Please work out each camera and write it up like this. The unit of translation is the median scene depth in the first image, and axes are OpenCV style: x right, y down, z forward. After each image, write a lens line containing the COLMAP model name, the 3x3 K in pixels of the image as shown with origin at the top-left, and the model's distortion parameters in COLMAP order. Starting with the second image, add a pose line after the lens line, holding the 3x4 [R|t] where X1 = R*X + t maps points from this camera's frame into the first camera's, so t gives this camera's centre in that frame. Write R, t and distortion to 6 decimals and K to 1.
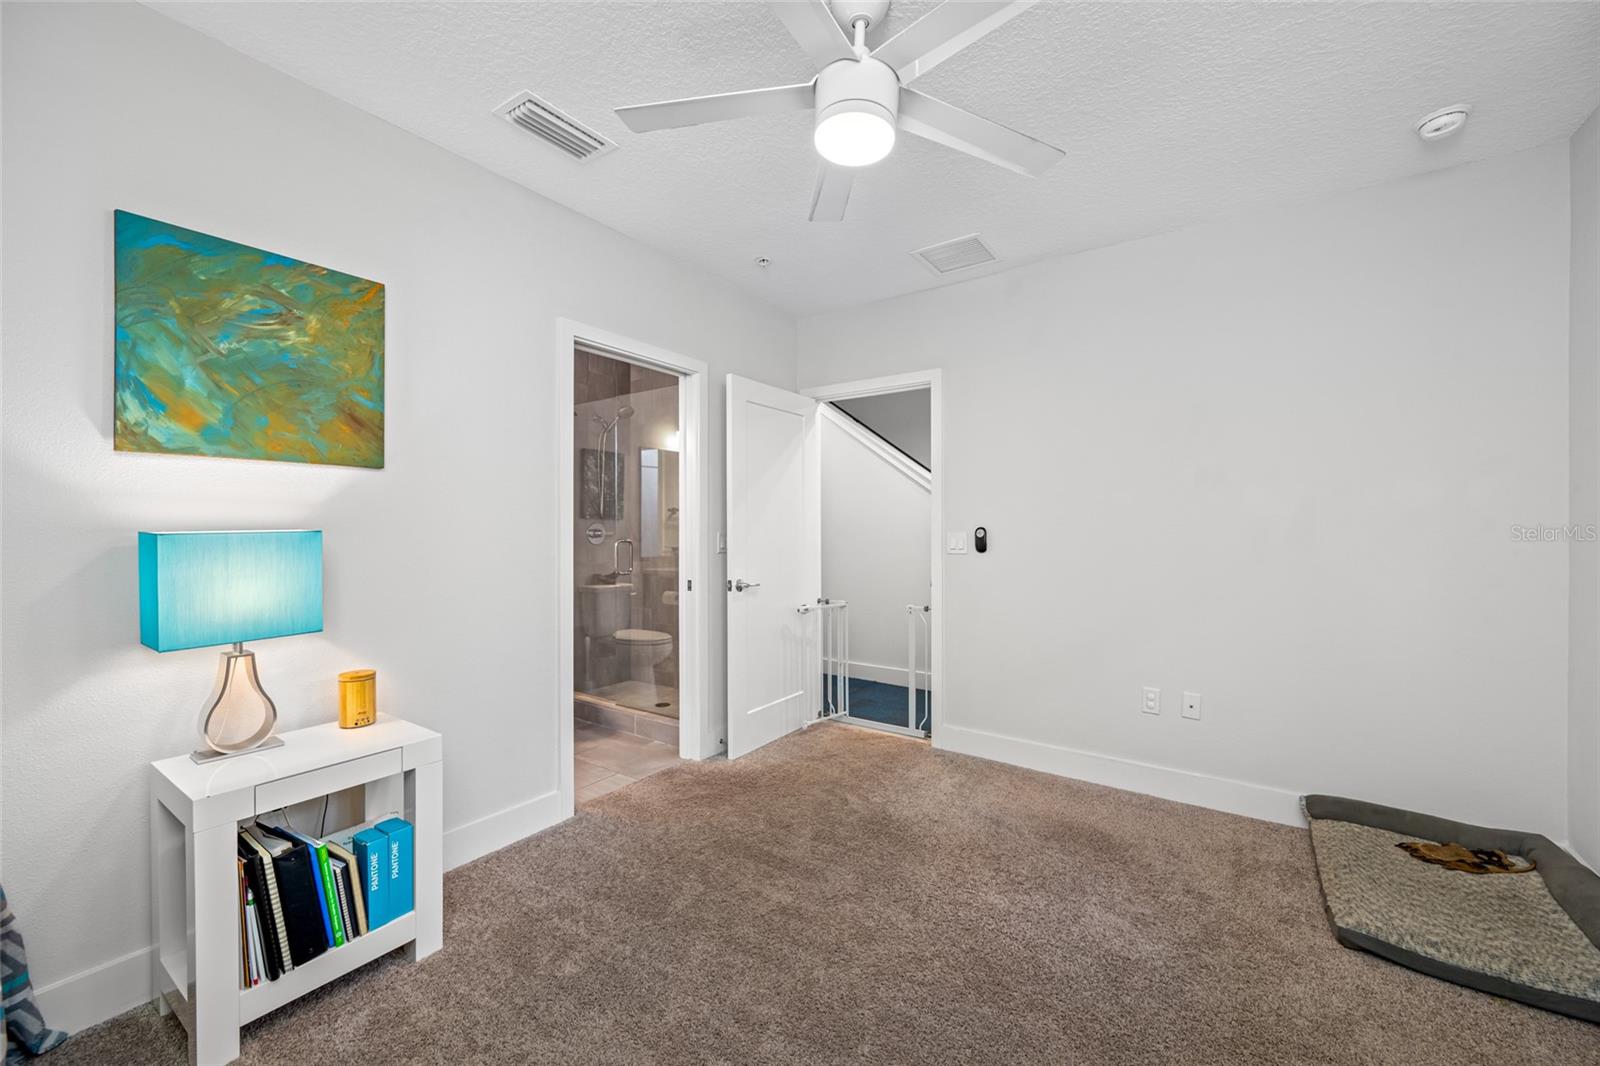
lens RADIAL K [[636.5, 0, 804.0], [0, 636.5, 533.9], [0, 0, 1]] dist [-0.000291, -0.000561]
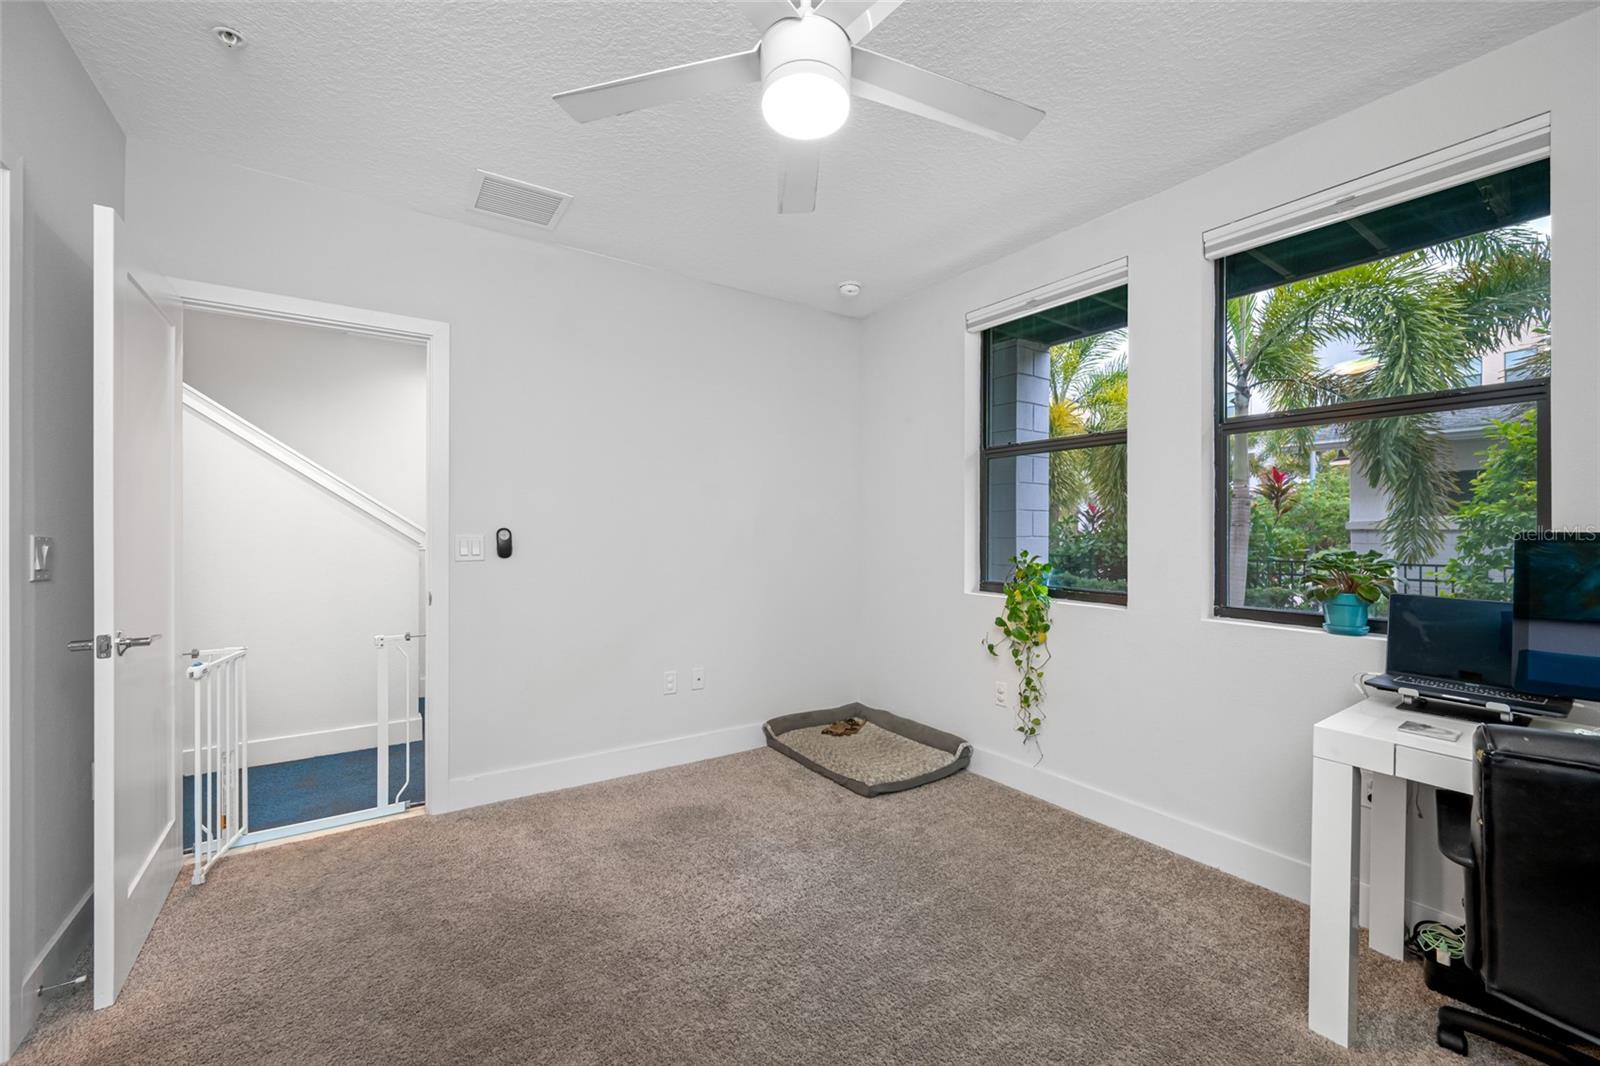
lens RADIAL K [[636.5, 0, 805.9], [0, 636.5, 530.4], [0, 0, 1]] dist [-0.000291, -0.000561]
pose [[0.349283, 0.002206, 0.937015, -0.432631], [0.000218, 0.999997, -0.002436, -0.006040], [-0.937017, 0.001055, 0.349282, 0.378047]]
